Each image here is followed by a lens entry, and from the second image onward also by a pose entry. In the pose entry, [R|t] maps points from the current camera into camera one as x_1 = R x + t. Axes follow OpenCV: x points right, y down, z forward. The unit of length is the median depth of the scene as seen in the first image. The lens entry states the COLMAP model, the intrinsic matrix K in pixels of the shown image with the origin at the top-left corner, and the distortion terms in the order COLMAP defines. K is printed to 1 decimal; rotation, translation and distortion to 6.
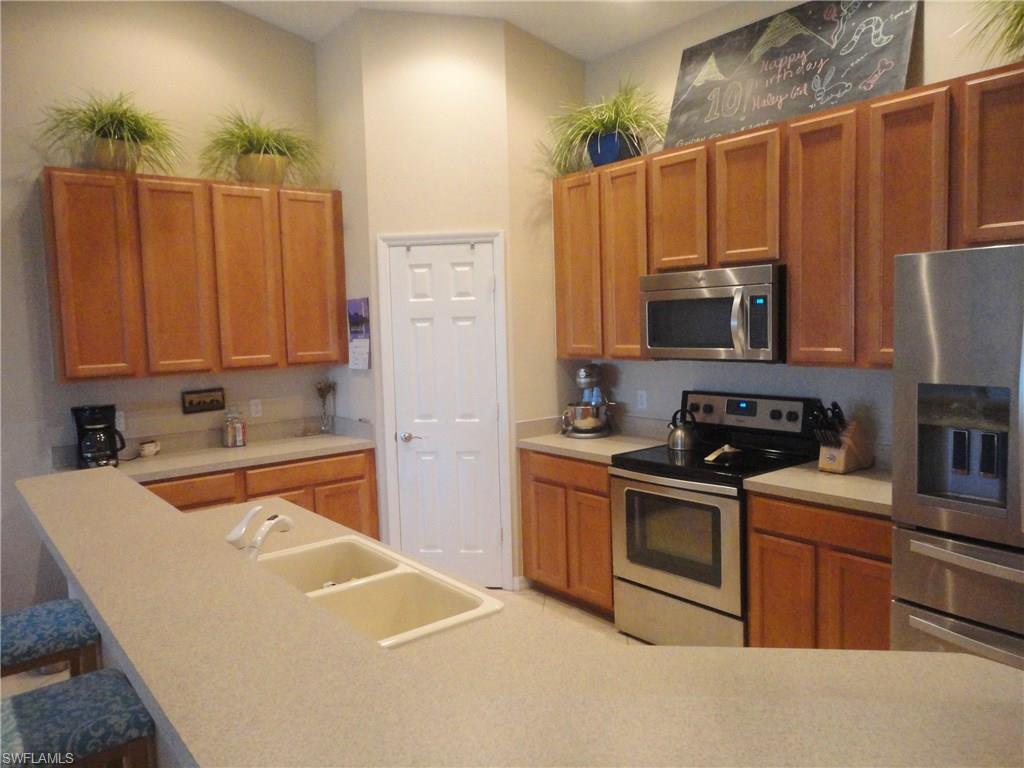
lens RADIAL K [[738.6, 0, 516.2], [0, 738.6, 383.8], [0, 0, 1]] dist [-0.013696, 0.000212]
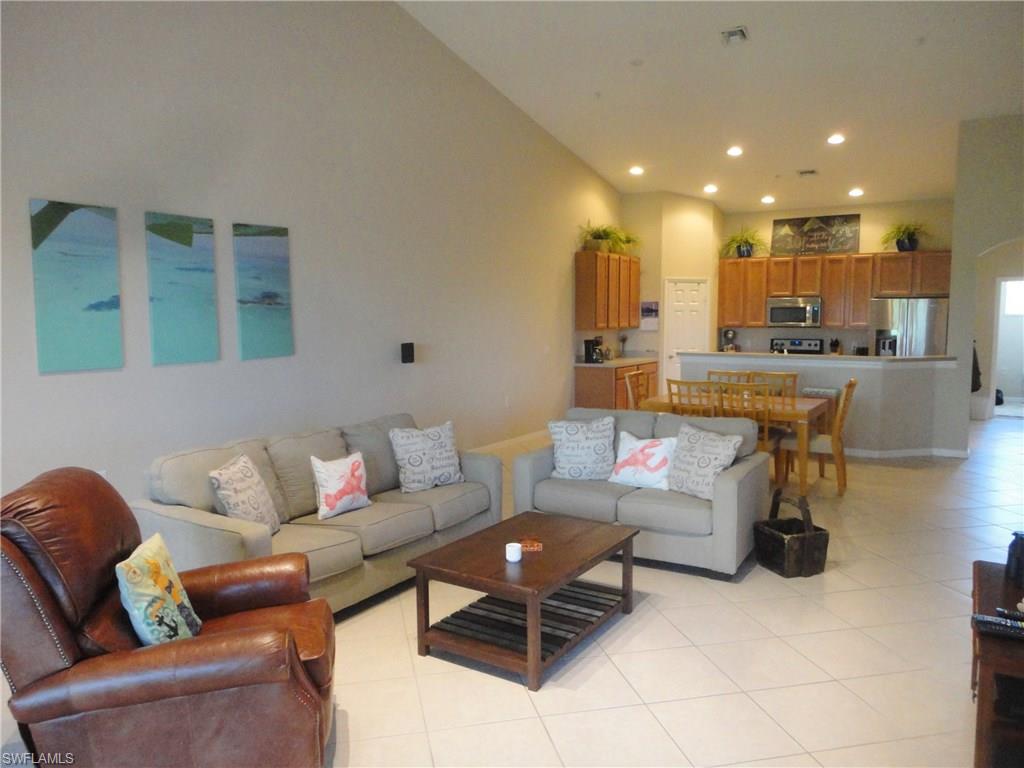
lens RADIAL K [[738.6, 0, 513.7], [0, 738.6, 382.3], [0, 0, 1]] dist [-0.013696, 0.000212]
pose [[0.943468, -0.001886, 0.331458, -1.603612], [0.002490, 0.999996, -0.001397, 0.173411], [-0.331454, 0.002143, 0.943469, -1.310358]]
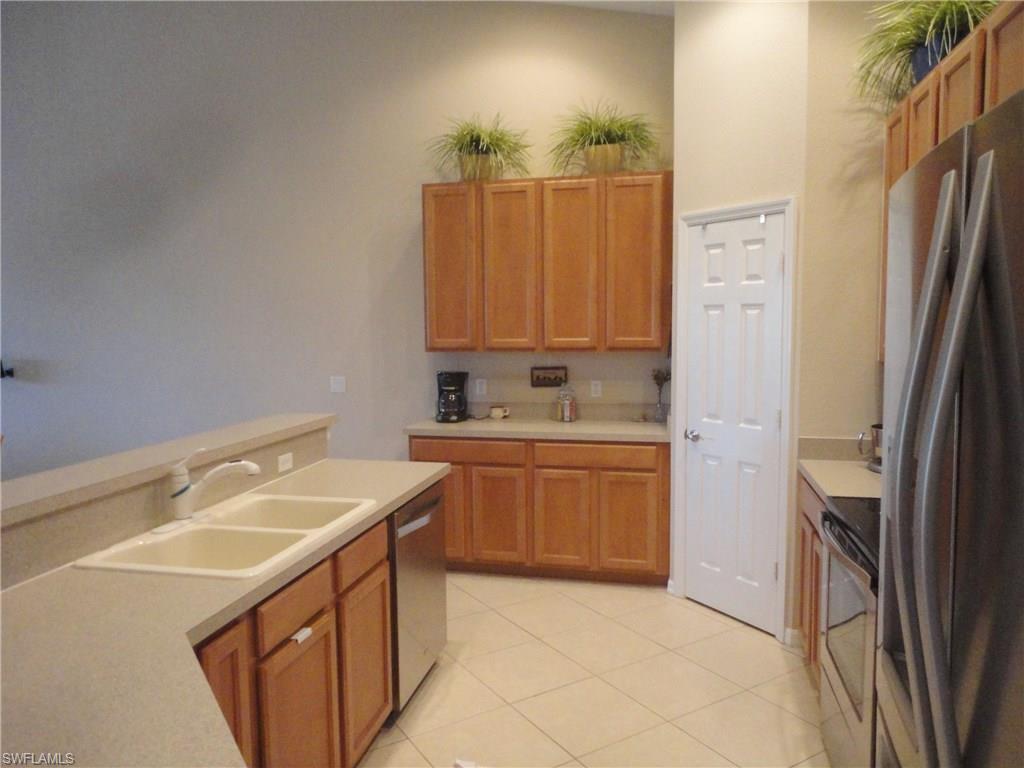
lens RADIAL K [[738.6, 0, 507.3], [0, 738.6, 383.5], [0, 0, 1]] dist [-0.013696, 0.000212]
pose [[0.620498, 0.094111, -0.778540, 0.435202], [-0.076763, 0.995294, 0.059133, -0.029847], [0.780442, 0.023071, 0.624803, 0.267875]]
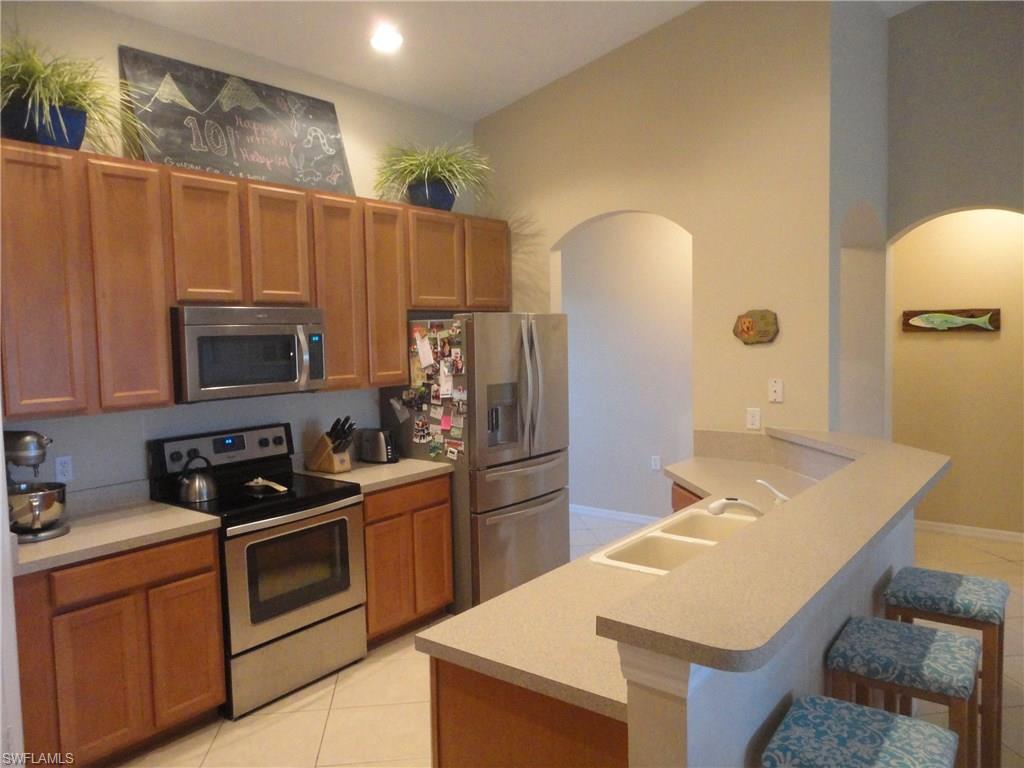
lens RADIAL K [[738.6, 0, 512.7], [0, 738.6, 380.2], [0, 0, 1]] dist [-0.013696, 0.000212]
pose [[-0.223118, -0.033800, 0.974205, -0.684623], [0.113602, 0.991687, 0.060424, -0.063951], [-0.968149, 0.124153, -0.217424, 0.752526]]
